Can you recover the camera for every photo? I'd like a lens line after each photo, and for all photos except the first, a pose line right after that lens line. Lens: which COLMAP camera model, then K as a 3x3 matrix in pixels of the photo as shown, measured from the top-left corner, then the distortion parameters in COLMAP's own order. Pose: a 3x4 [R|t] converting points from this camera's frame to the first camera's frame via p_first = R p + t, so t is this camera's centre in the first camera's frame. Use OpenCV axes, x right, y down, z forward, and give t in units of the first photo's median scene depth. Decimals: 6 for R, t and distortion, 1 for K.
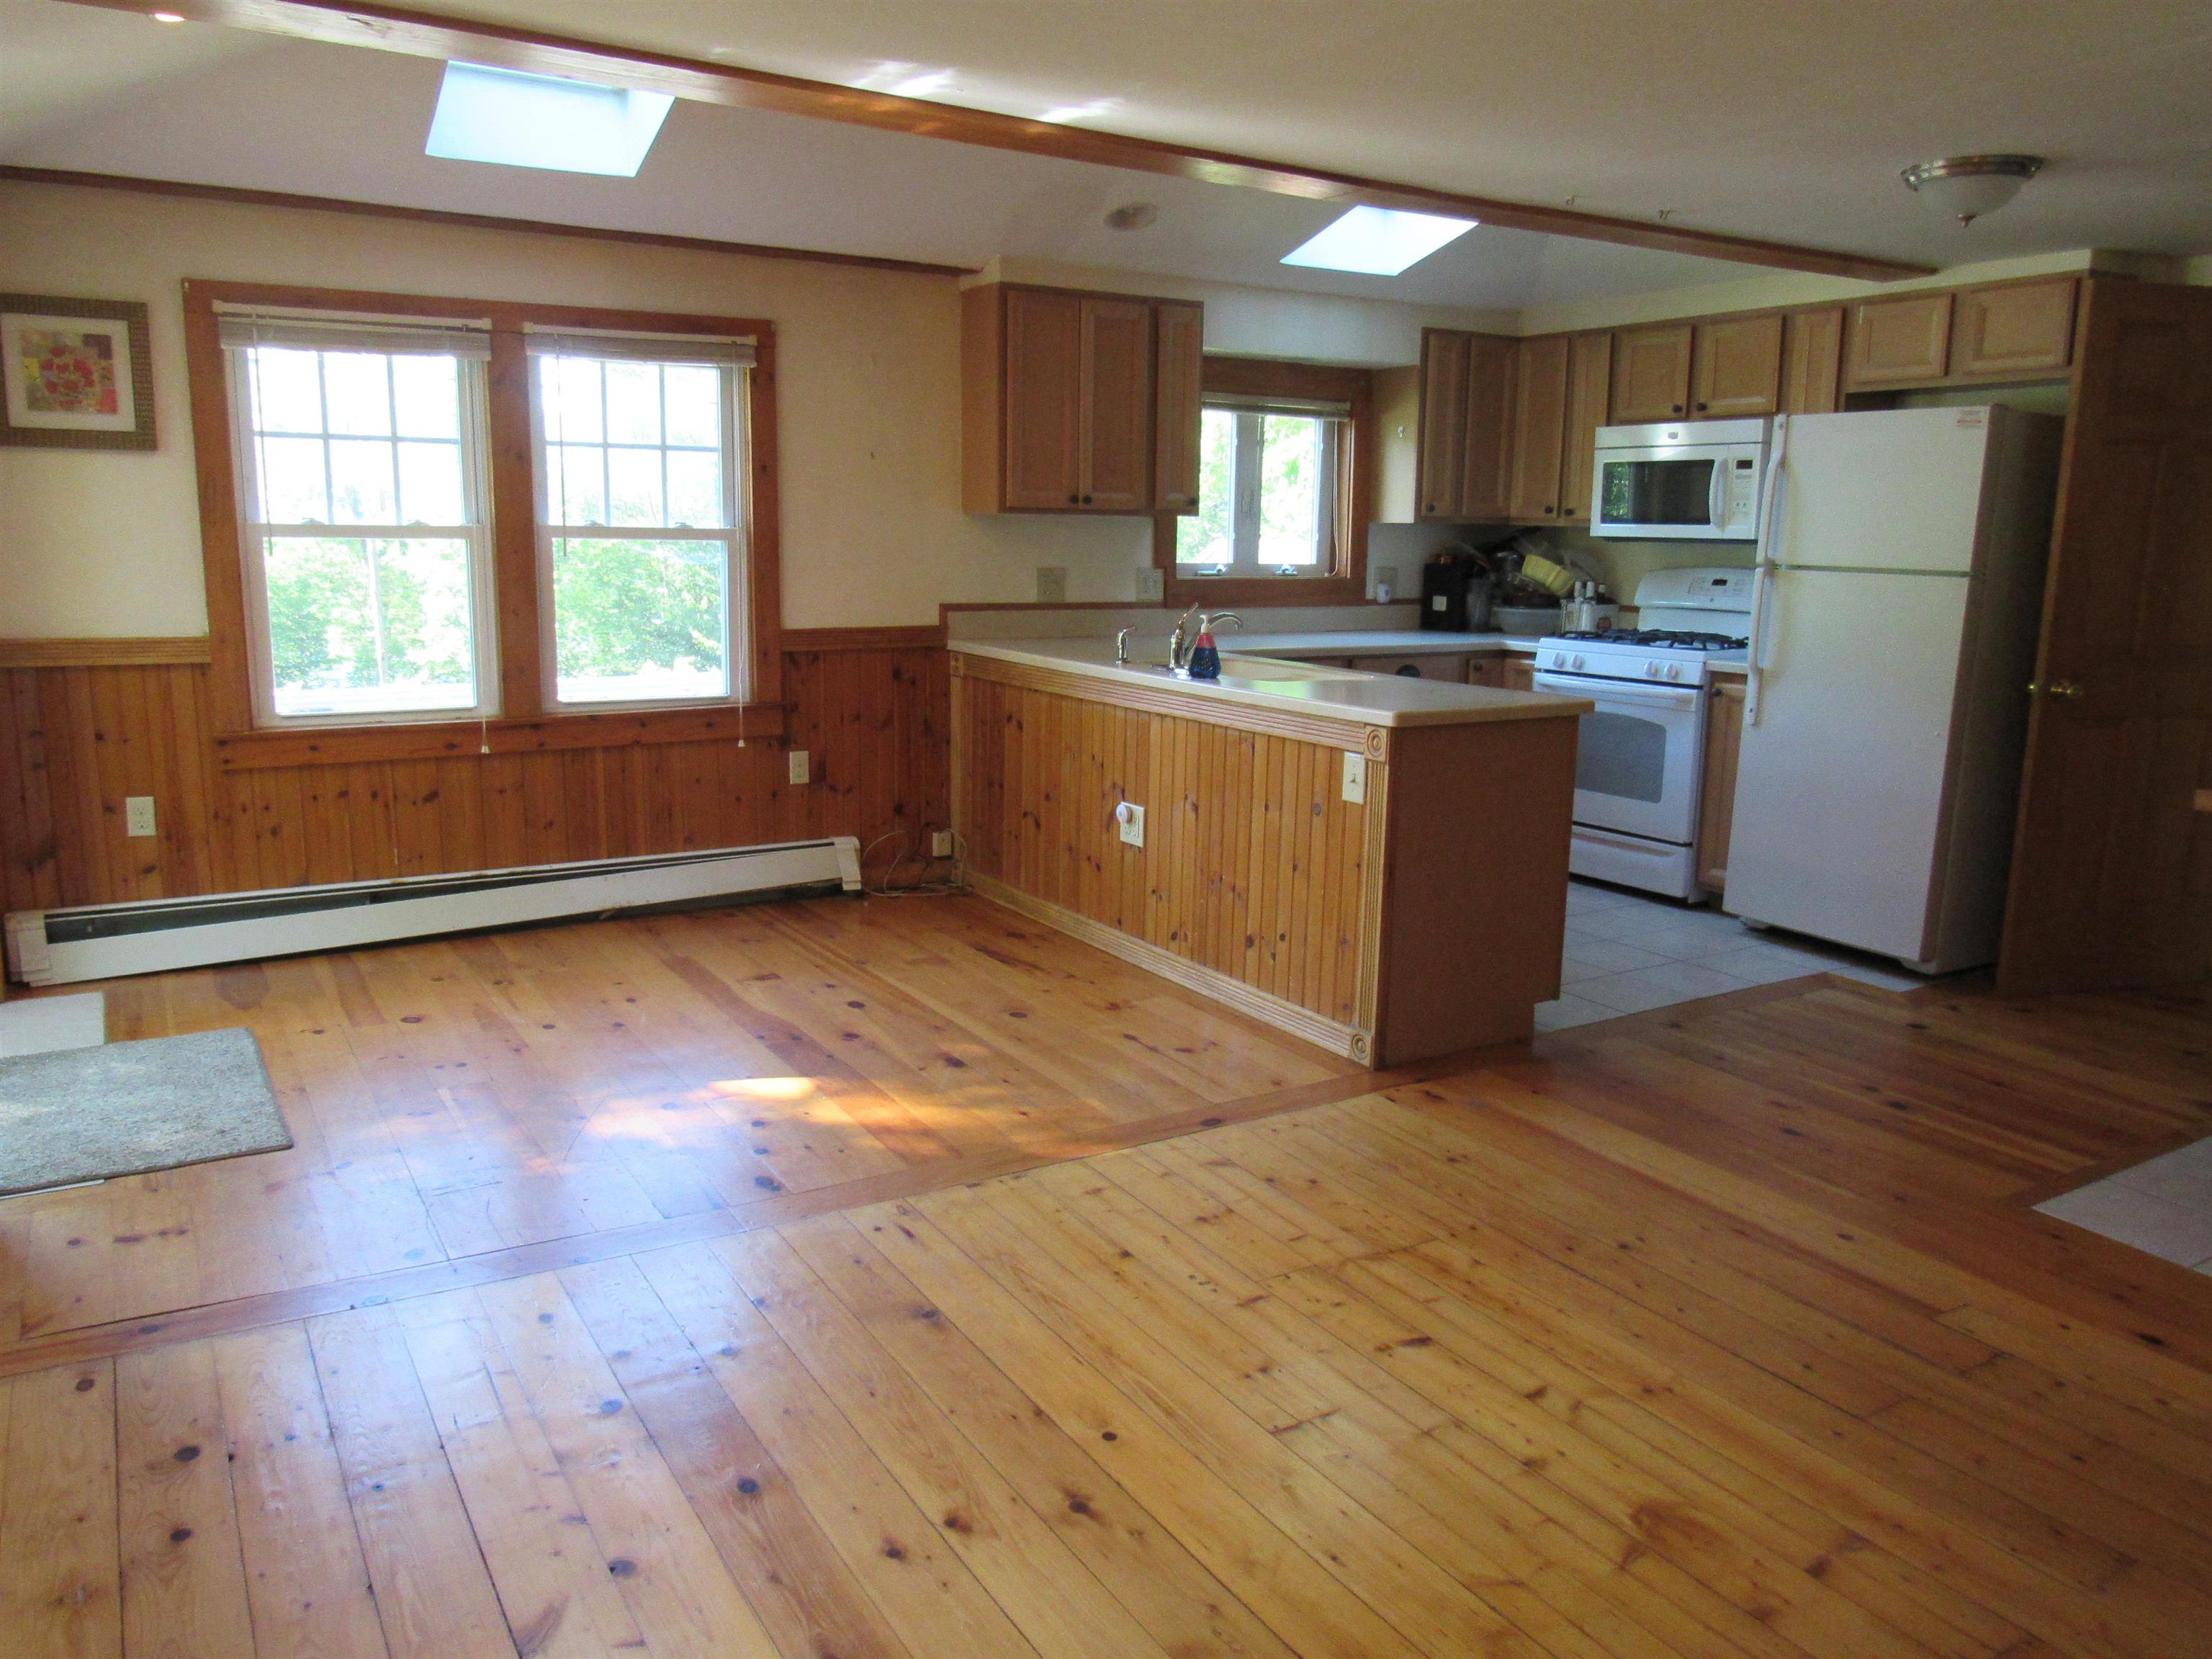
lens RADIAL K [[1601.9, 0, 1073.1], [0, 1601.9, 828.0], [0, 0, 1]] dist [-0.046604, 0.046384]
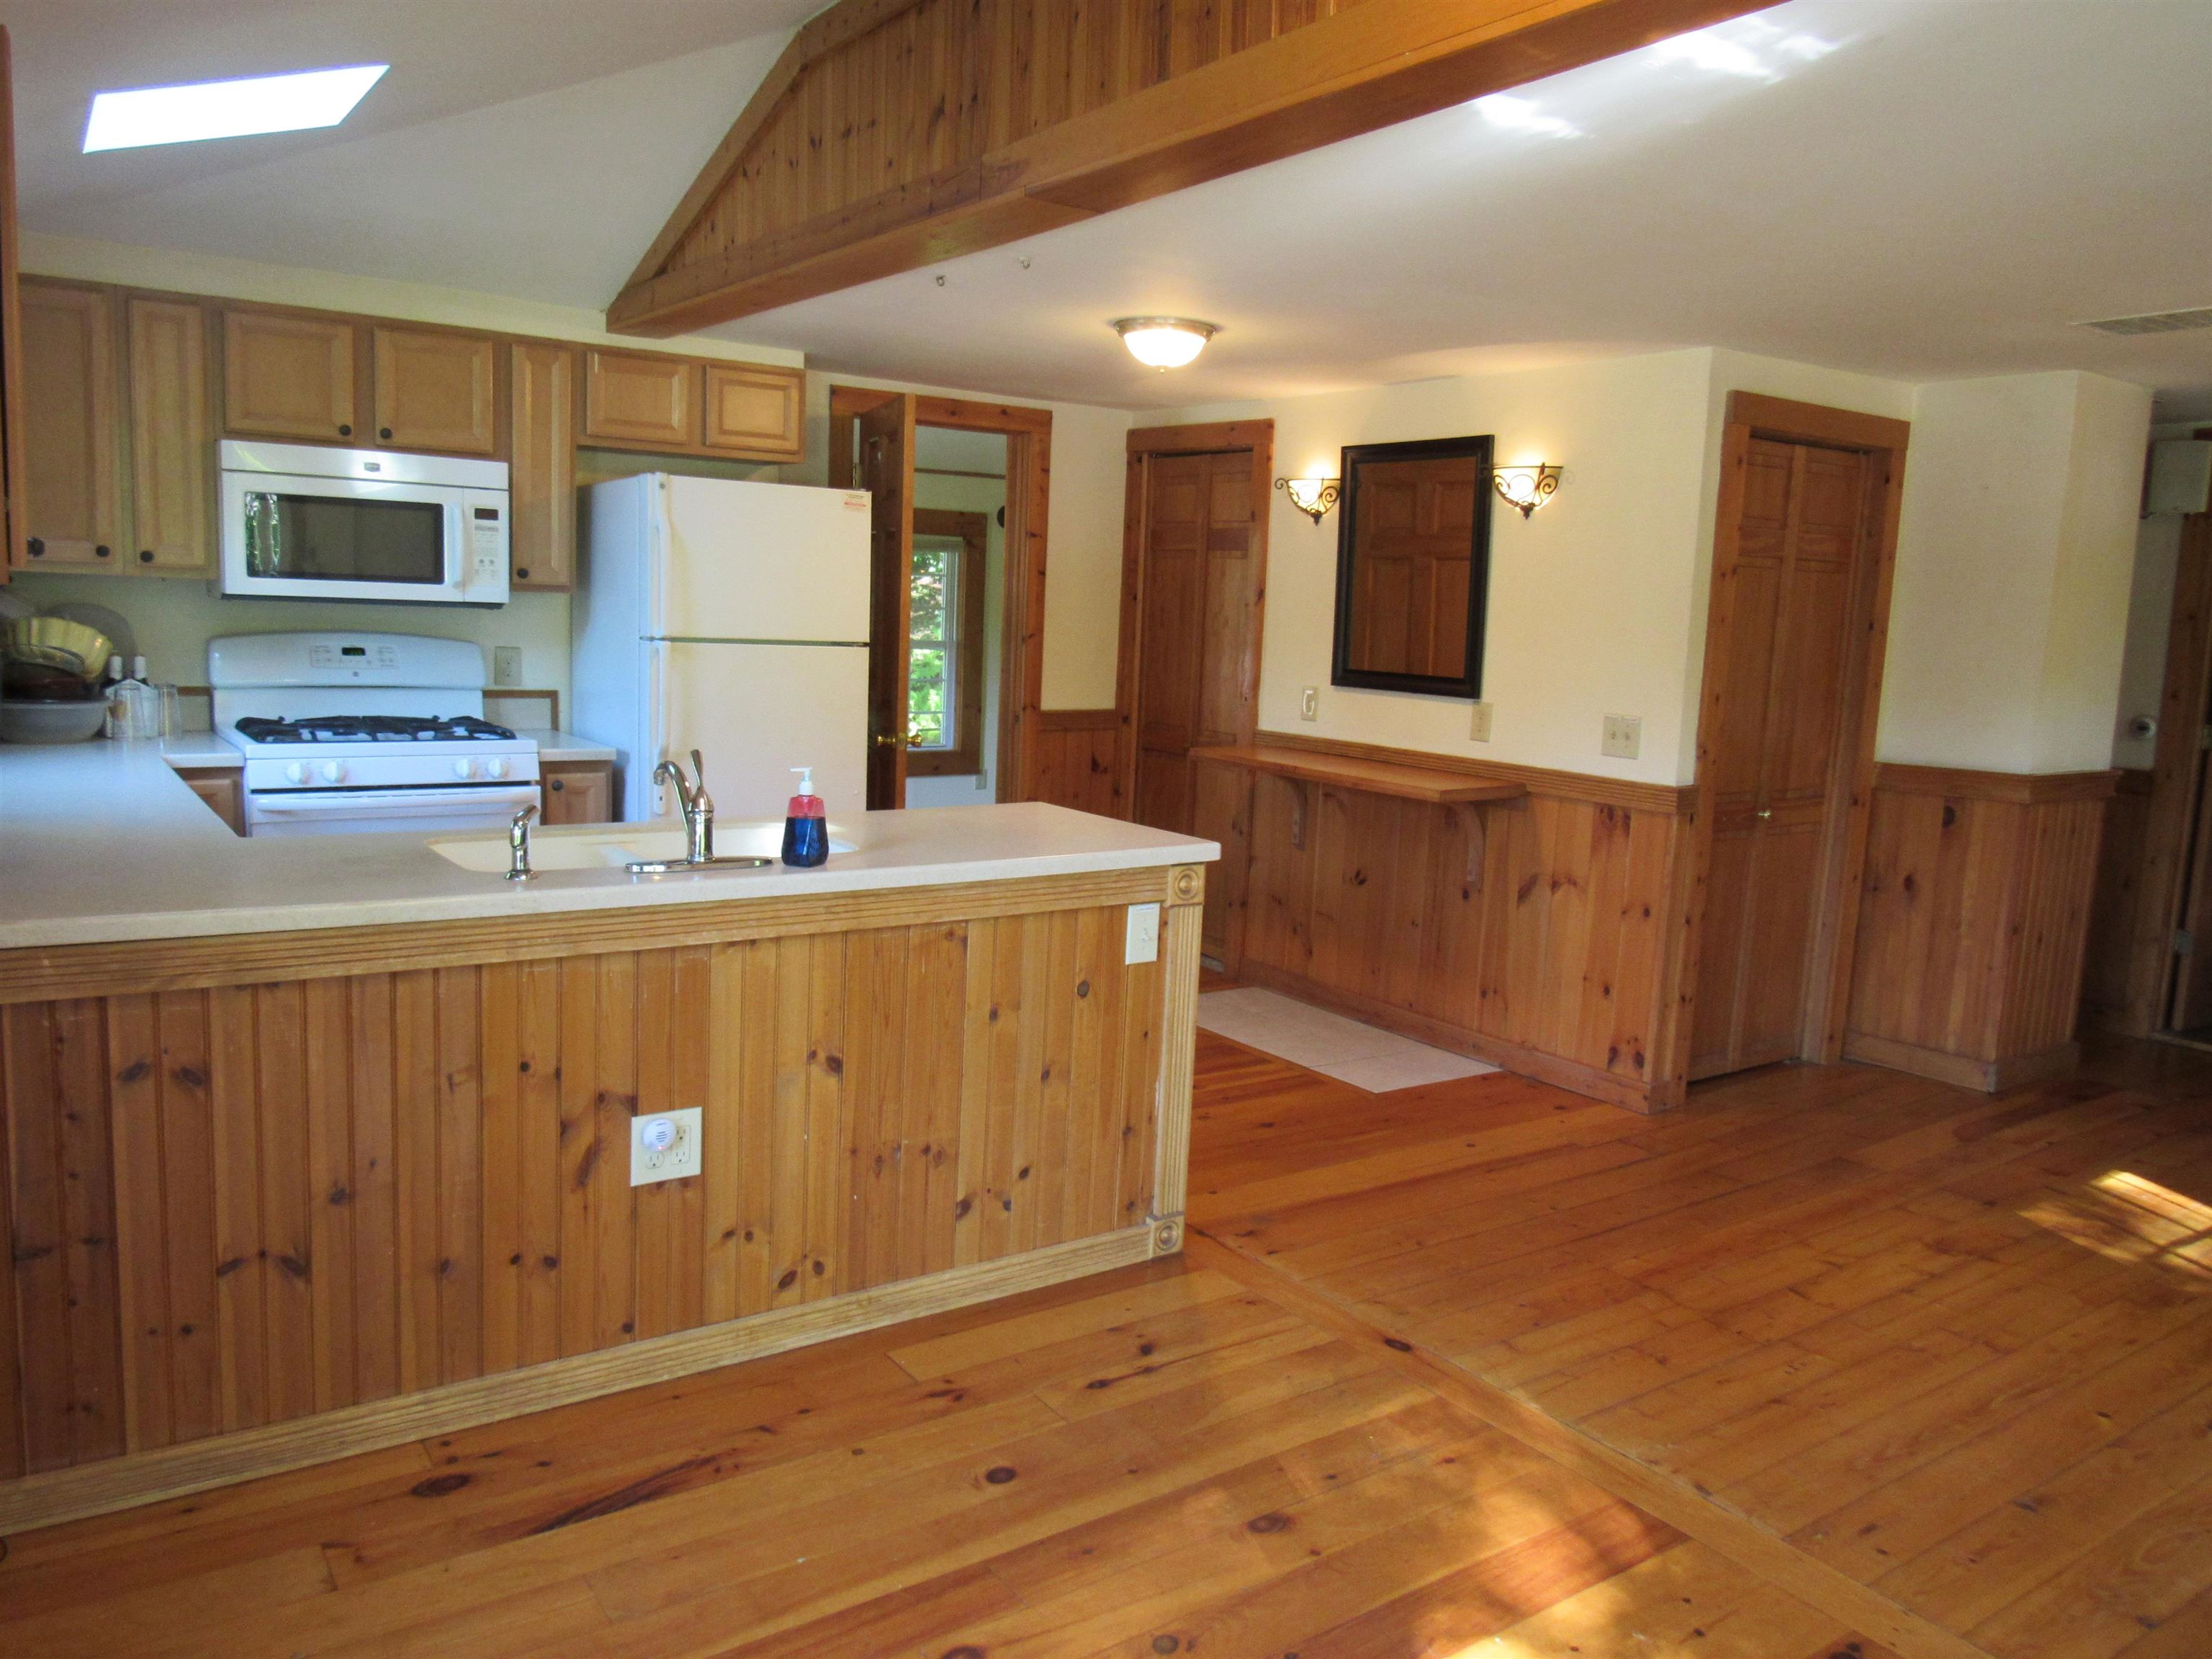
lens RADIAL K [[1601.9, 0, 1073.1], [0, 1601.9, 828.0], [0, 0, 1]] dist [-0.046604, 0.046384]
pose [[-0.078343, -0.157788, 0.984360, -0.553460], [0.142463, 0.975489, 0.167704, -0.201290], [-0.986695, 0.153373, -0.053944, 0.939677]]
